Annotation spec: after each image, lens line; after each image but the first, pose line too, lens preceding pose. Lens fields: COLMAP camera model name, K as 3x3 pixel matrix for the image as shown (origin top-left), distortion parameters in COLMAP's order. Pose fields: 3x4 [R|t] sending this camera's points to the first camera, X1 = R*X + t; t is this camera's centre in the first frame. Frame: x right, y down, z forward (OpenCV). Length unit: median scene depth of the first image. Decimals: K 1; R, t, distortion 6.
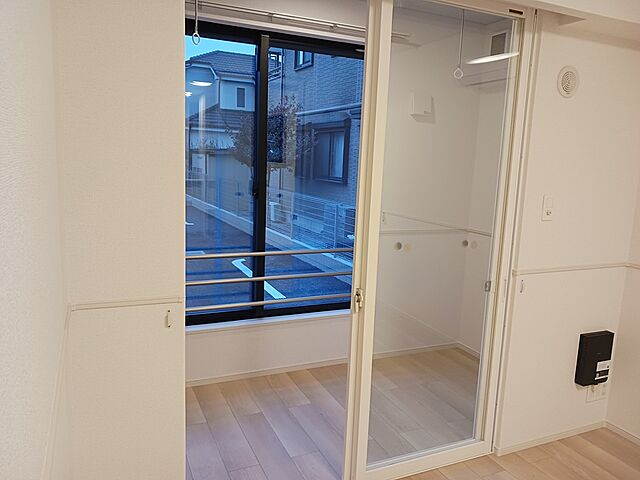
lens RADIAL K [[511.2, 0, 320.0], [0, 511.2, 240.0], [0, 0, 1]] dist [0.074503, -0.118321]
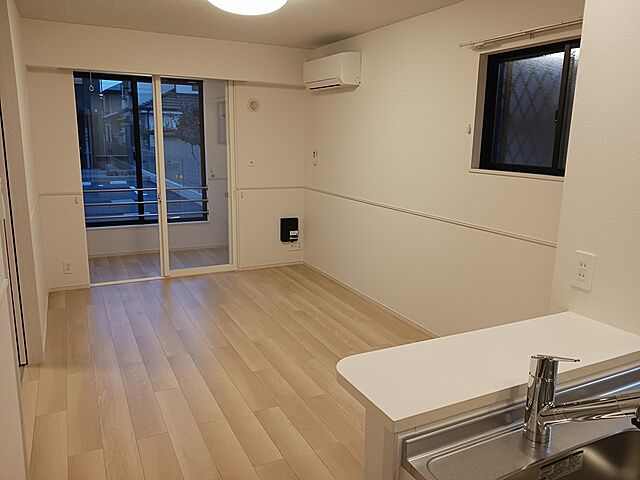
lens RADIAL K [[511.2, 0, 320.0], [0, 511.2, 240.0], [0, 0, 1]] dist [0.074503, -0.118321]
pose [[0.998353, -0.034962, 0.045489, 0.559956], [0.033095, 0.998604, 0.041174, 0.187543], [-0.046865, -0.039601, 0.998116, -1.175227]]
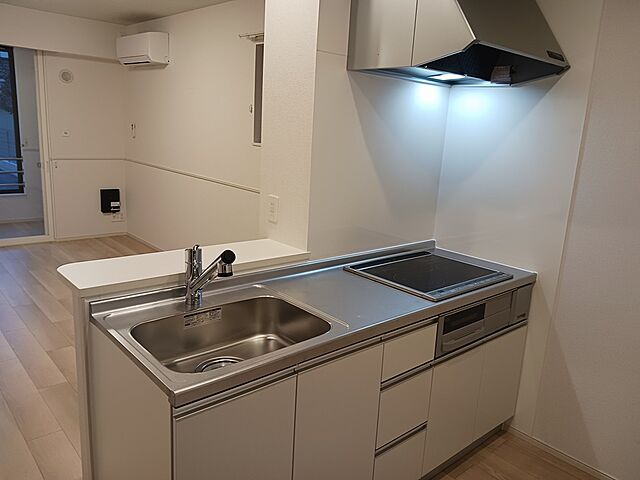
lens RADIAL K [[511.2, 0, 320.0], [0, 511.2, 240.0], [0, 0, 1]] dist [0.074503, -0.118321]
pose [[0.950644, -0.056838, 0.305034, 0.703520], [0.032831, 0.995986, 0.083268, 0.241711], [-0.308542, -0.069143, 0.948694, -1.421849]]
